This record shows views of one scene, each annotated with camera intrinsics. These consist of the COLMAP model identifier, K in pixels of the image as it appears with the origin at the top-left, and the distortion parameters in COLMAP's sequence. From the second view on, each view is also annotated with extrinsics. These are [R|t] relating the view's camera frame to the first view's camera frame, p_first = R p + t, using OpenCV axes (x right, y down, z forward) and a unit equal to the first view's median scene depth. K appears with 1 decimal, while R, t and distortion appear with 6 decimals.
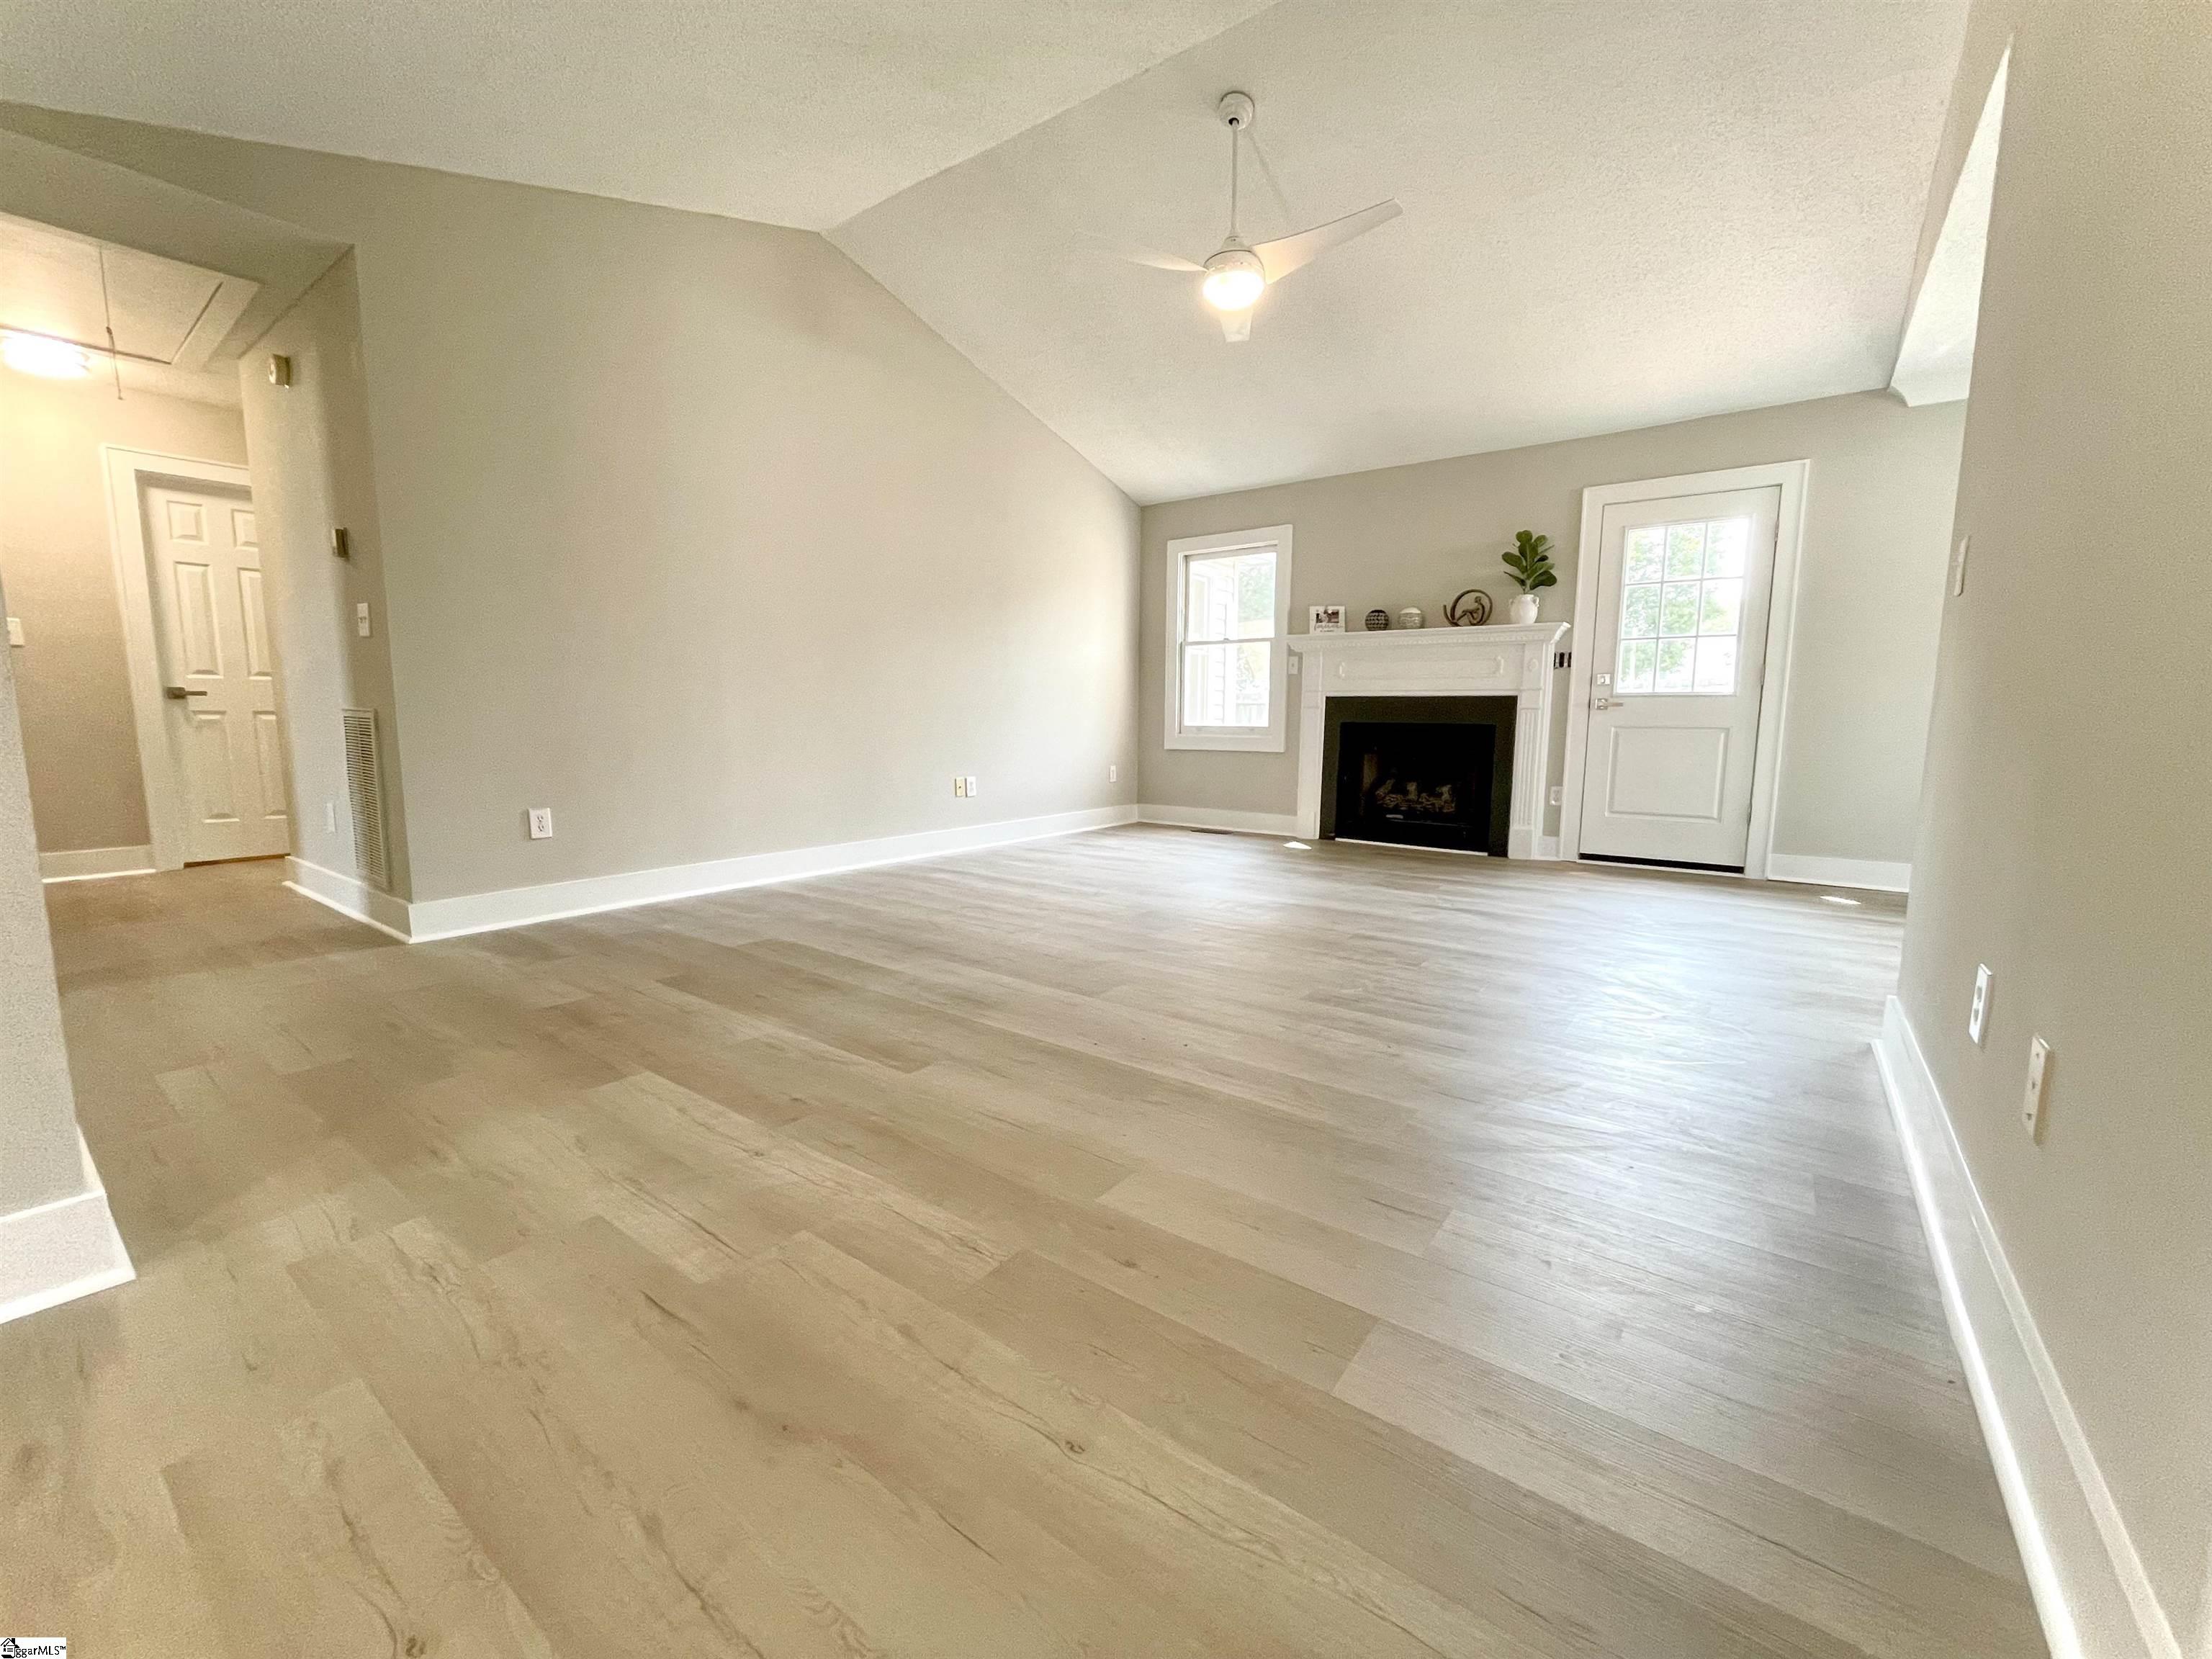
lens RADIAL K [[893.2, 0, 1106.0], [0, 893.2, 829.5], [0, 0, 1]] dist [-0.001574, -0.000776]
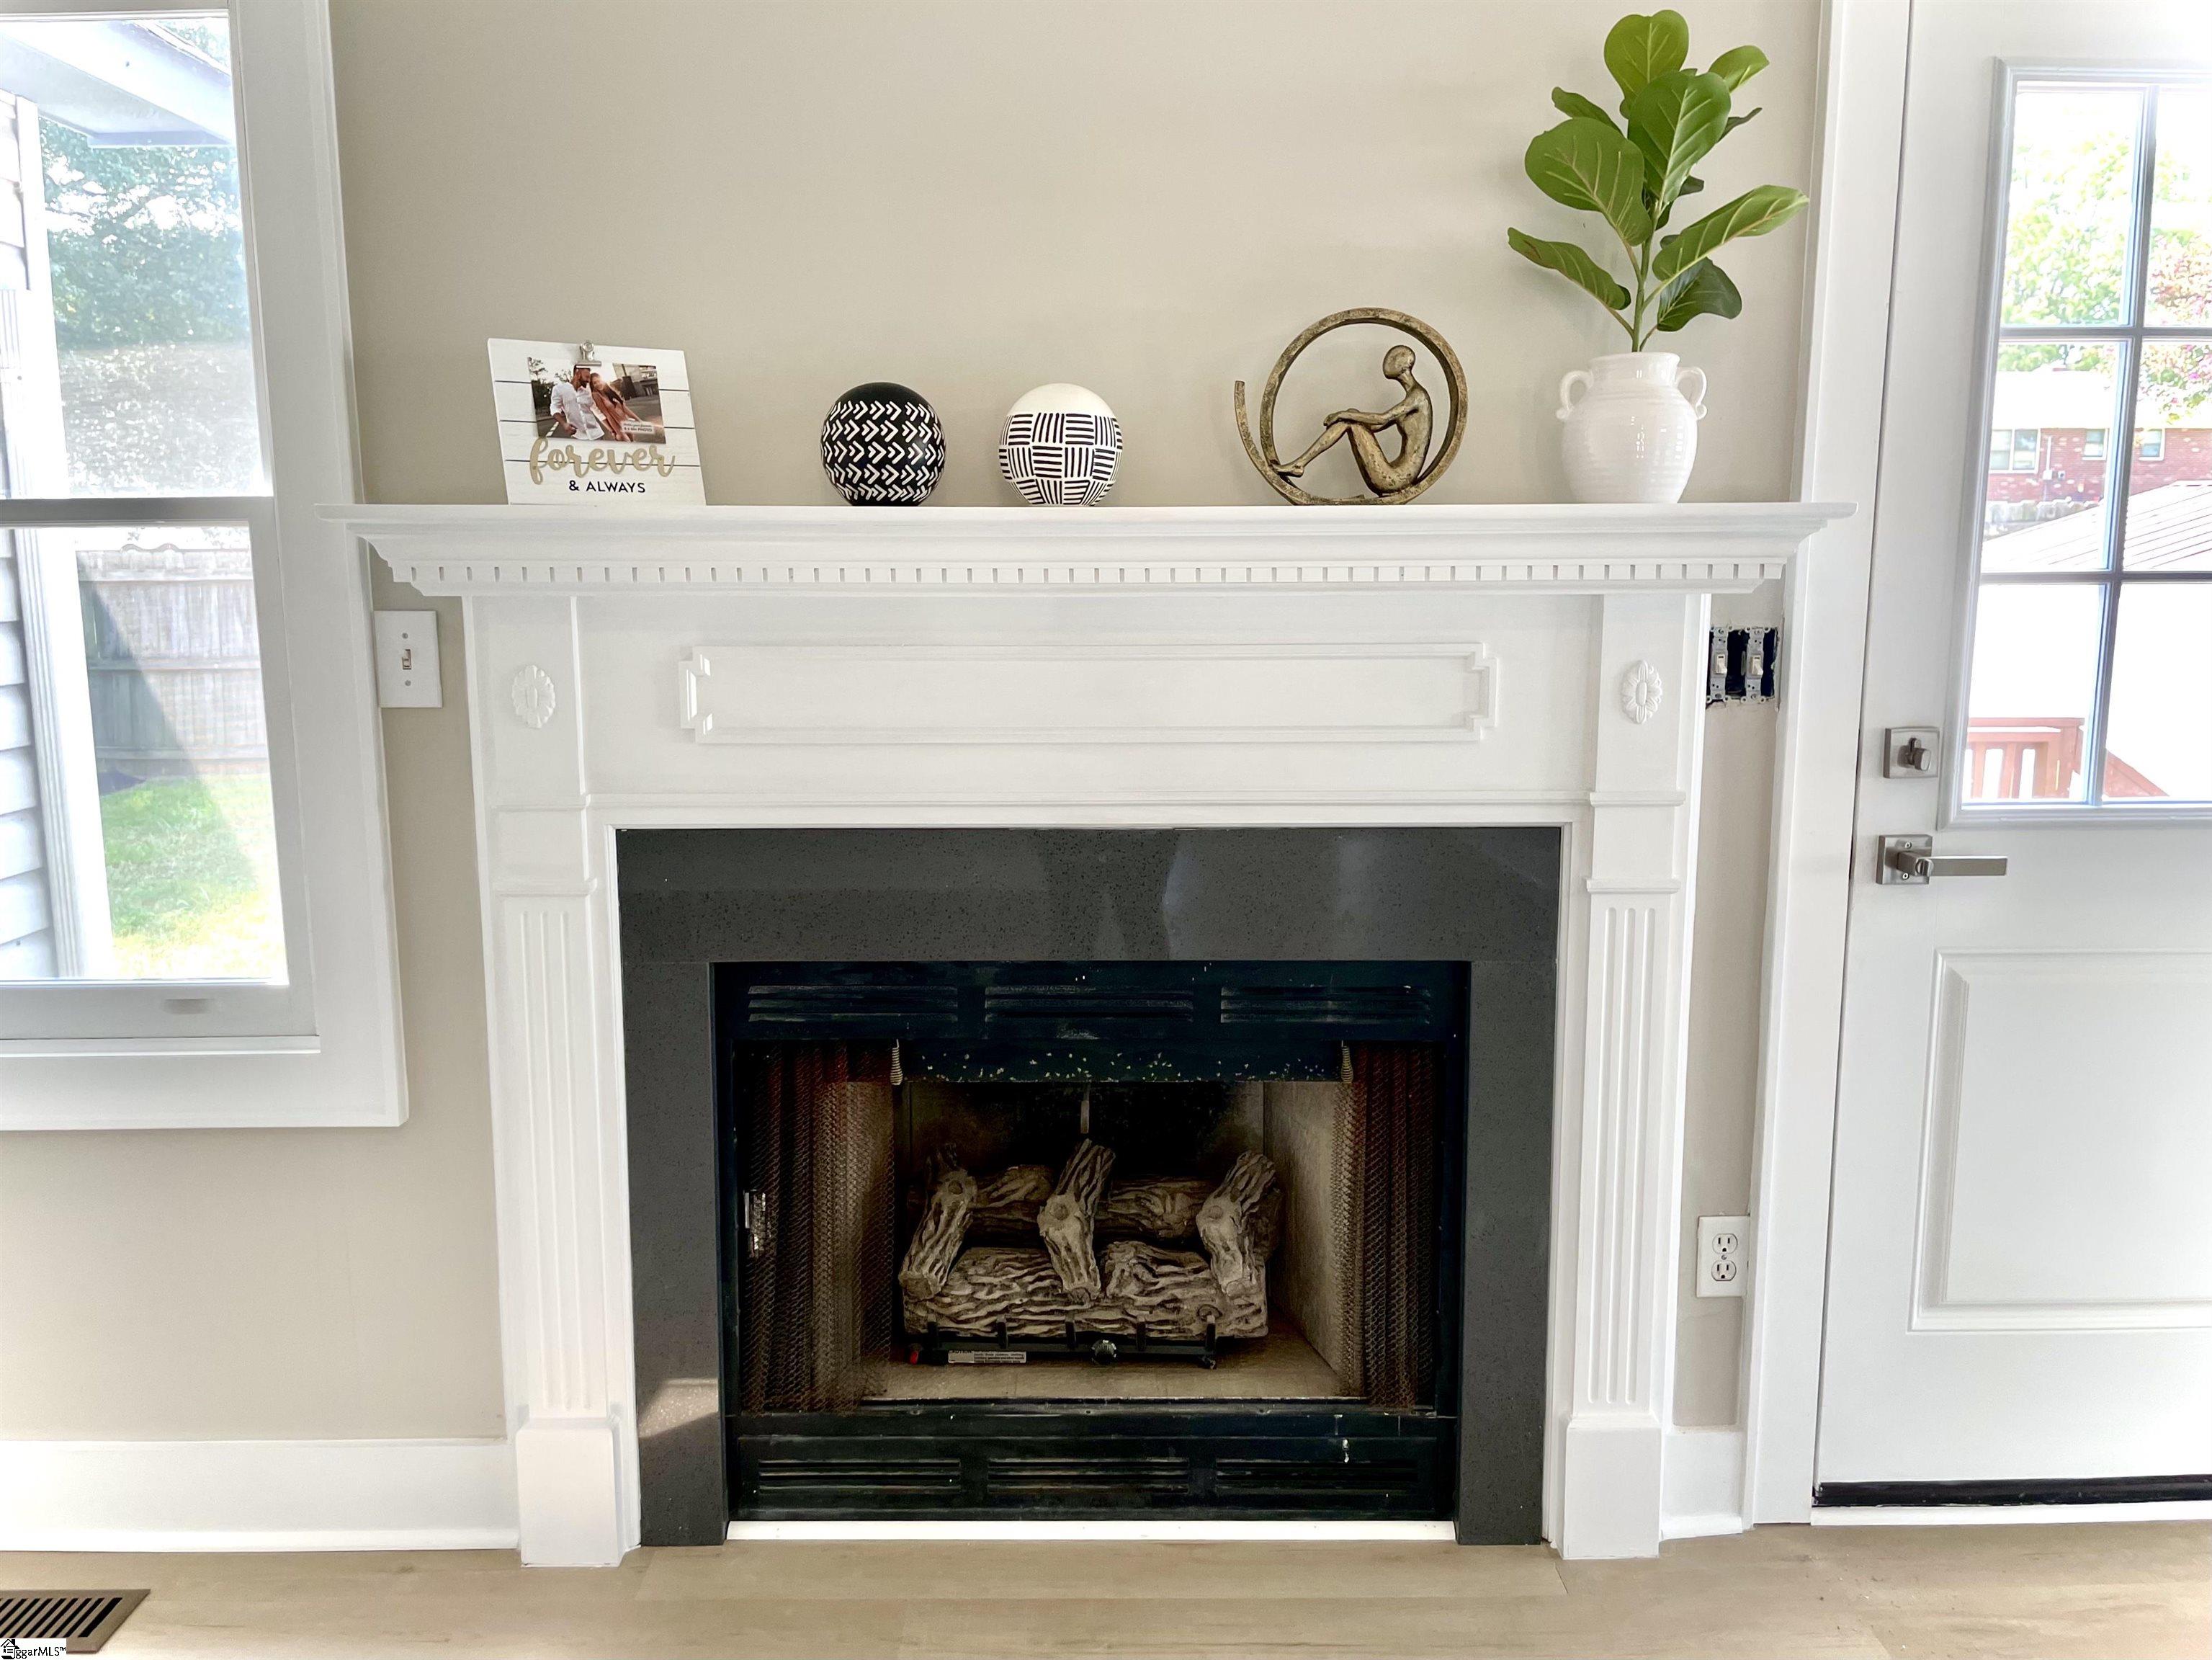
lens RADIAL K [[1703.1, 0, 1106.0], [0, 1703.1, 830.0], [0, 0, 1]] dist [0.070942, 0.001307]
pose [[0.796398, -0.103751, 0.595806, 0.126936], [0.087481, 0.994576, 0.056257, -0.180412], [-0.598412, 0.007319, 0.801155, 0.729571]]
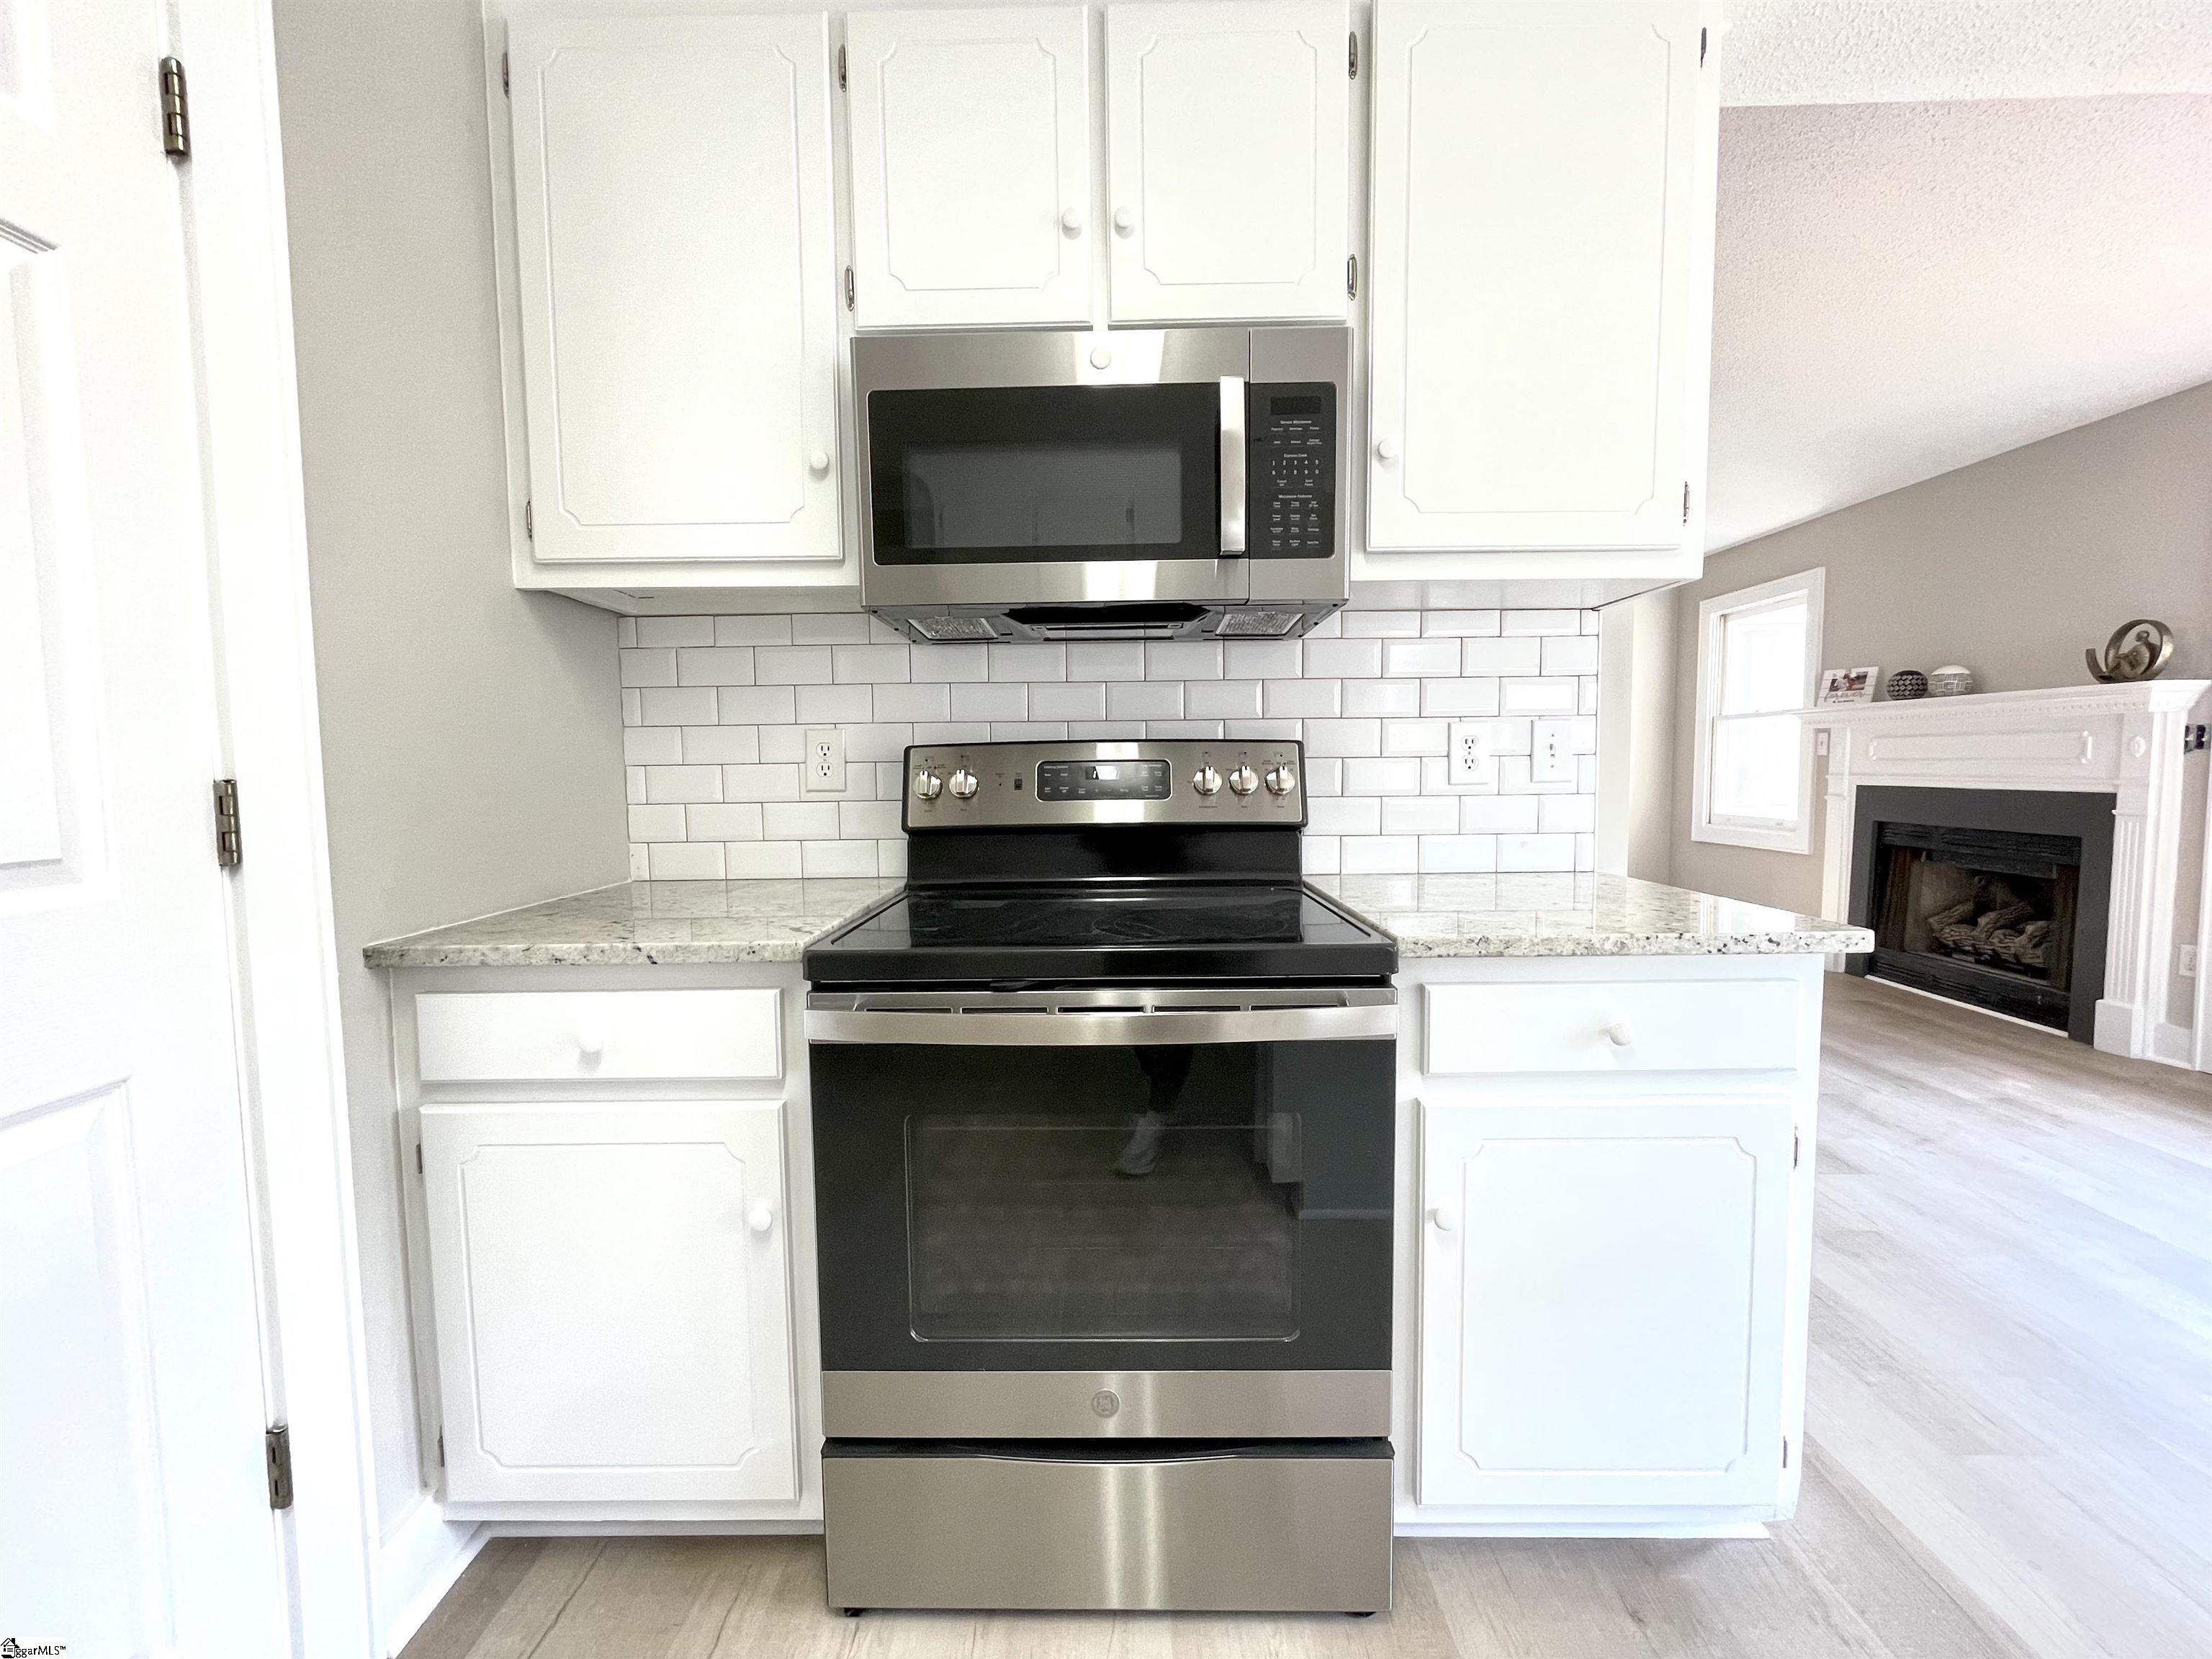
lens RADIAL K [[893.2, 0, 1106.0], [0, 893.2, 829.5], [0, 0, 1]] dist [-0.001574, -0.000776]
pose [[0.582648, 0.045762, -0.811435, 0.550953], [-0.090062, 0.995900, -0.008503, -0.053824], [0.807719, 0.078034, 0.584381, 0.054639]]
